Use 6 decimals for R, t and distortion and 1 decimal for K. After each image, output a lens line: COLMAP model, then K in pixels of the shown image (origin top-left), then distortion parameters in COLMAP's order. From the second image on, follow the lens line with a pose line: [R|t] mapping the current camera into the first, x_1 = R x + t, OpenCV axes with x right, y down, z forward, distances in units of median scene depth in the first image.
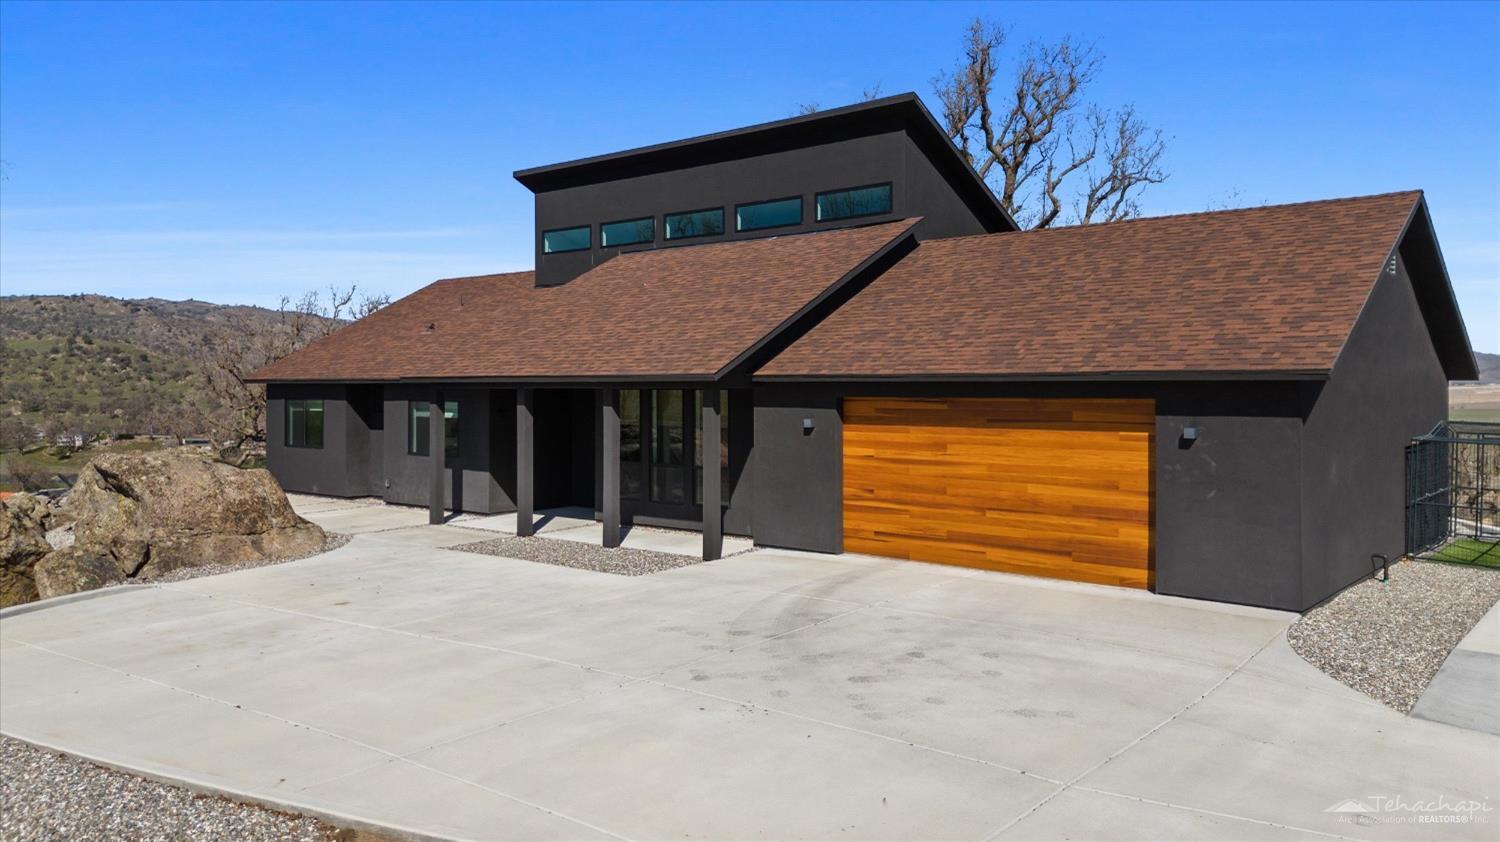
lens RADIAL K [[1124.0, 0, 746.3], [0, 1124.0, 387.7], [0, 0, 1]] dist [0.096368, -0.119468]
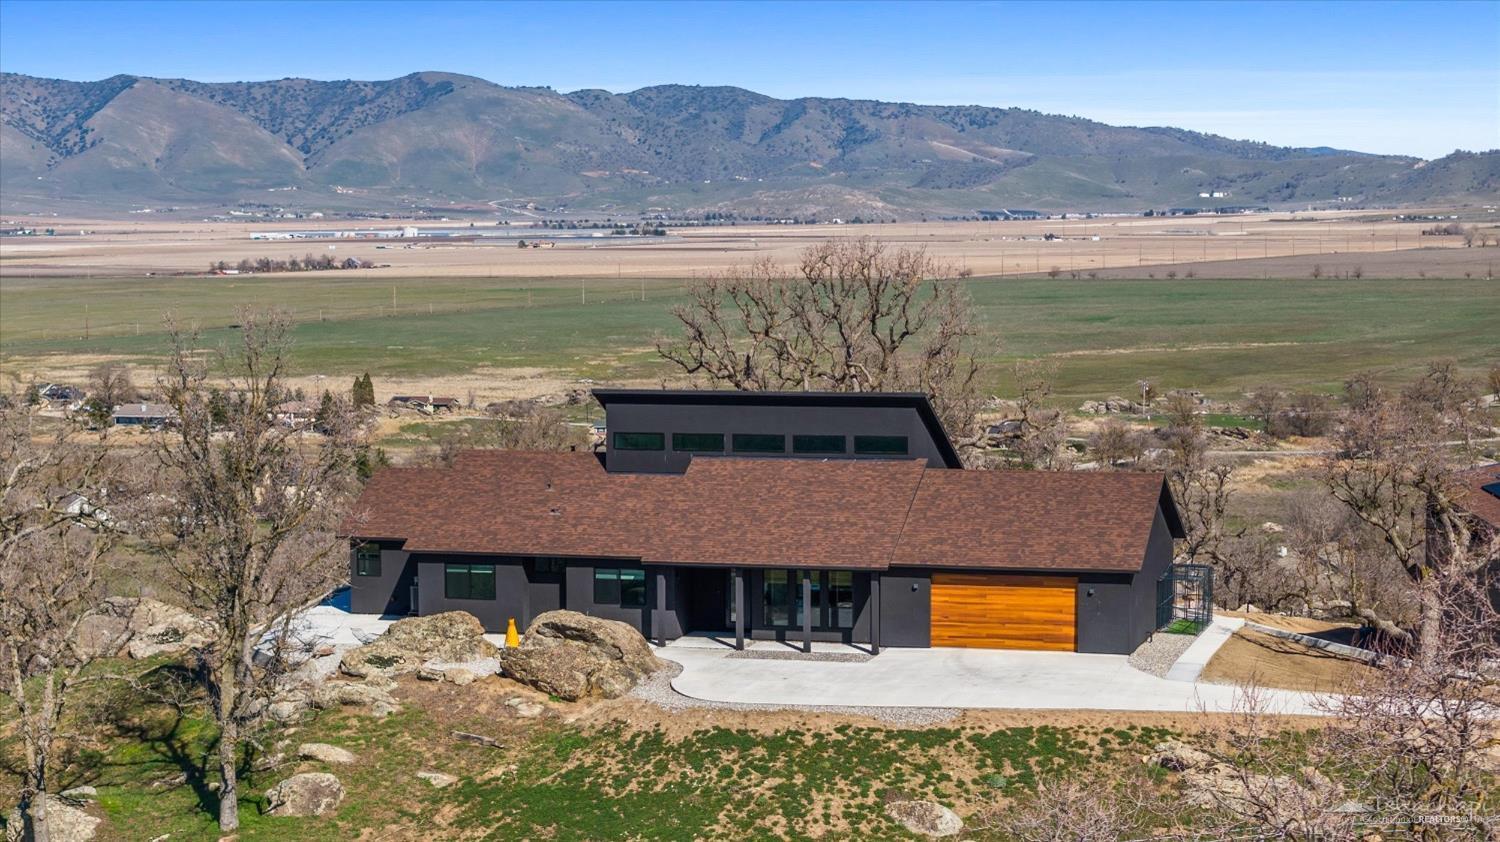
lens RADIAL K [[3066.2, 0, 750.0], [0, 3066.2, 421.0], [0, 0, 1]] dist [-0.205612, 0.362156]
pose [[0.915993, -0.032855, 0.399847, -2.729401], [0.006938, 0.997789, 0.066093, -0.715413], [-0.401134, -0.057767, 0.914196, -4.441428]]
